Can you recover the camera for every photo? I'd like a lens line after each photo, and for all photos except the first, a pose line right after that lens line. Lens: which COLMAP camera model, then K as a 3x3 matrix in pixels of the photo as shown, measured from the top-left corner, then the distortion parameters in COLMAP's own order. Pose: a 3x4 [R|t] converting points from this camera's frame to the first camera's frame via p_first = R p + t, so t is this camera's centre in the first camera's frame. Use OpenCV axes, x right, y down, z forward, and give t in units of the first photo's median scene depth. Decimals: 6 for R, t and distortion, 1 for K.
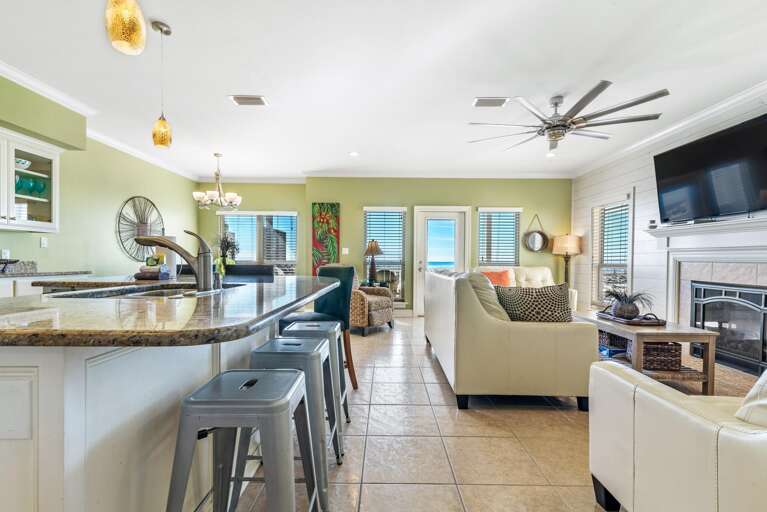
lens RADIAL K [[350.2, 0, 383.7], [0, 350.2, 265.6], [0, 0, 1]] dist [0.003514, 0.000228]
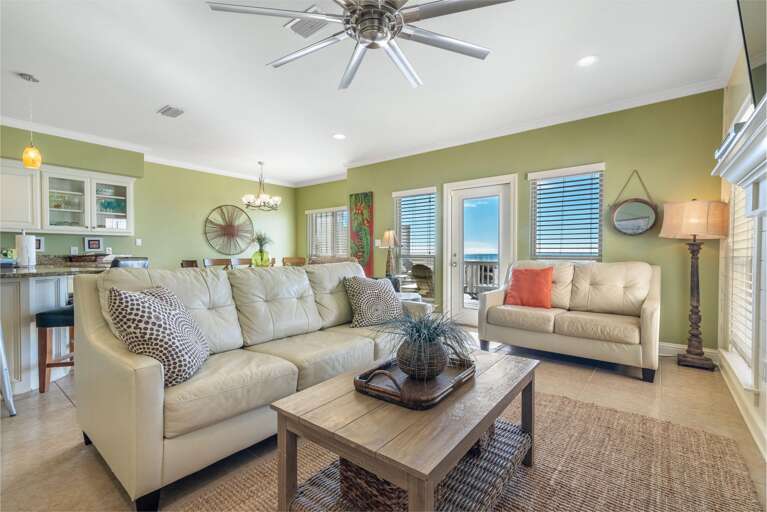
lens RADIAL K [[340.1, 0, 384.8], [0, 340.1, 258.9], [0, 0, 1]] dist [0.002736, 0.000106]
pose [[0.783632, 0.004260, -0.621211, 0.669780], [-0.004144, 0.999990, 0.001631, -0.002838], [0.621212, 0.001296, 0.783642, 0.460117]]
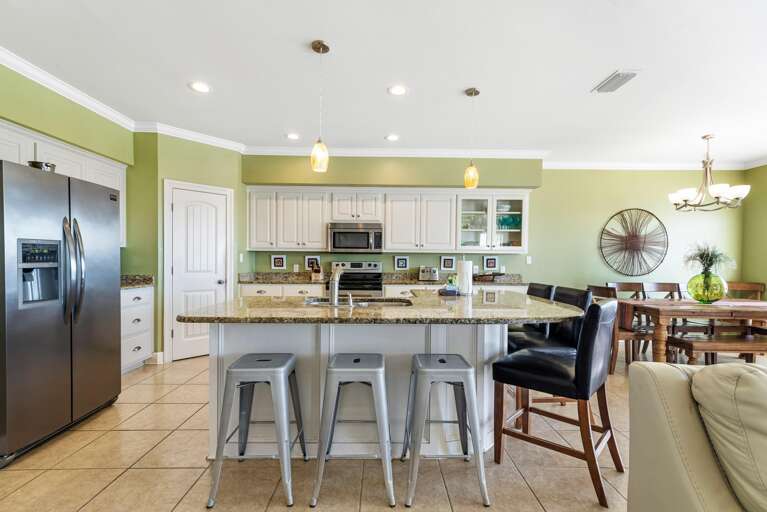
lens RADIAL K [[350.2, 0, 383.7], [0, 350.2, 265.6], [0, 0, 1]] dist [0.003514, 0.000228]
pose [[0.004869, 0.008128, -0.999955, 0.331332], [-0.023999, 0.999680, 0.008009, -0.039251], [0.999700, 0.023959, 0.005063, 0.390968]]
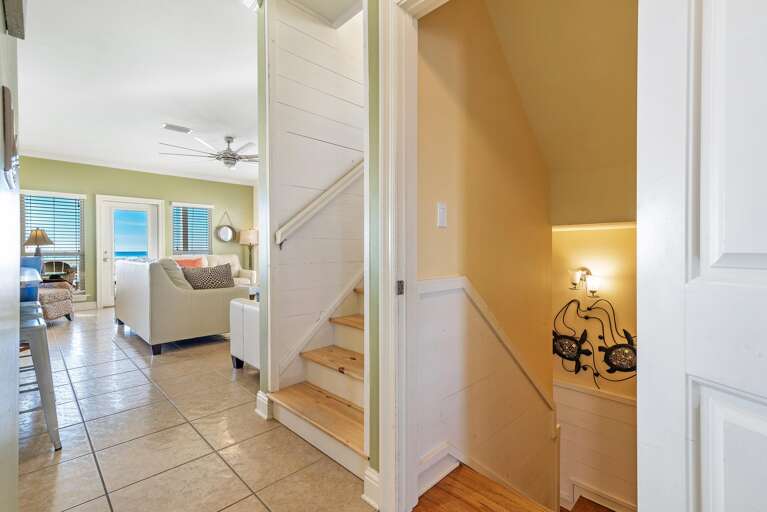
lens RADIAL K [[348.6, 0, 380.2], [0, 348.6, 251.5], [0, 0, 1]] dist [0.019358, 0.000106]
pose [[0.705754, -0.013806, 0.708322, -0.076056], [0.019372, 0.999812, 0.000185, 0.004001], [-0.708192, 0.013591, 0.705889, -0.353065]]
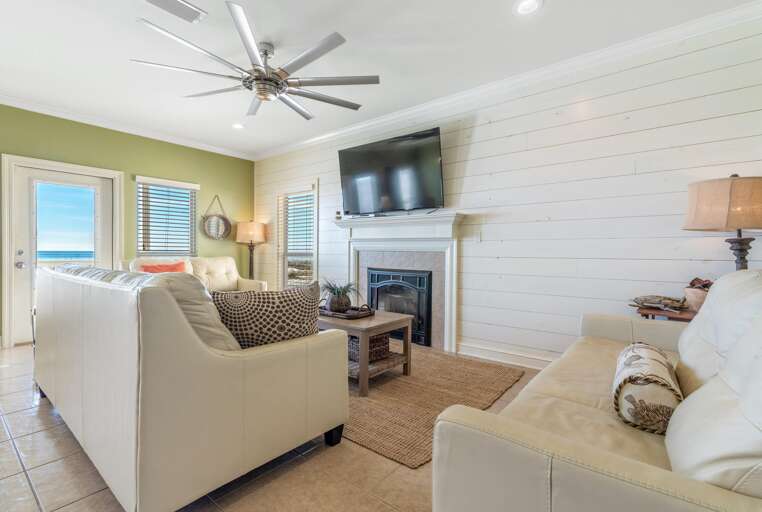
lens RADIAL K [[351.0, 0, 381.7], [0, 351.0, 253.6], [0, 0, 1]] dist [0.014433, -0.000066]
pose [[0.618073, -0.008992, 0.786069, 0.016239], [0.010658, 0.999939, 0.003058, -0.004470], [-0.786049, 0.006488, 0.618131, 0.232350]]
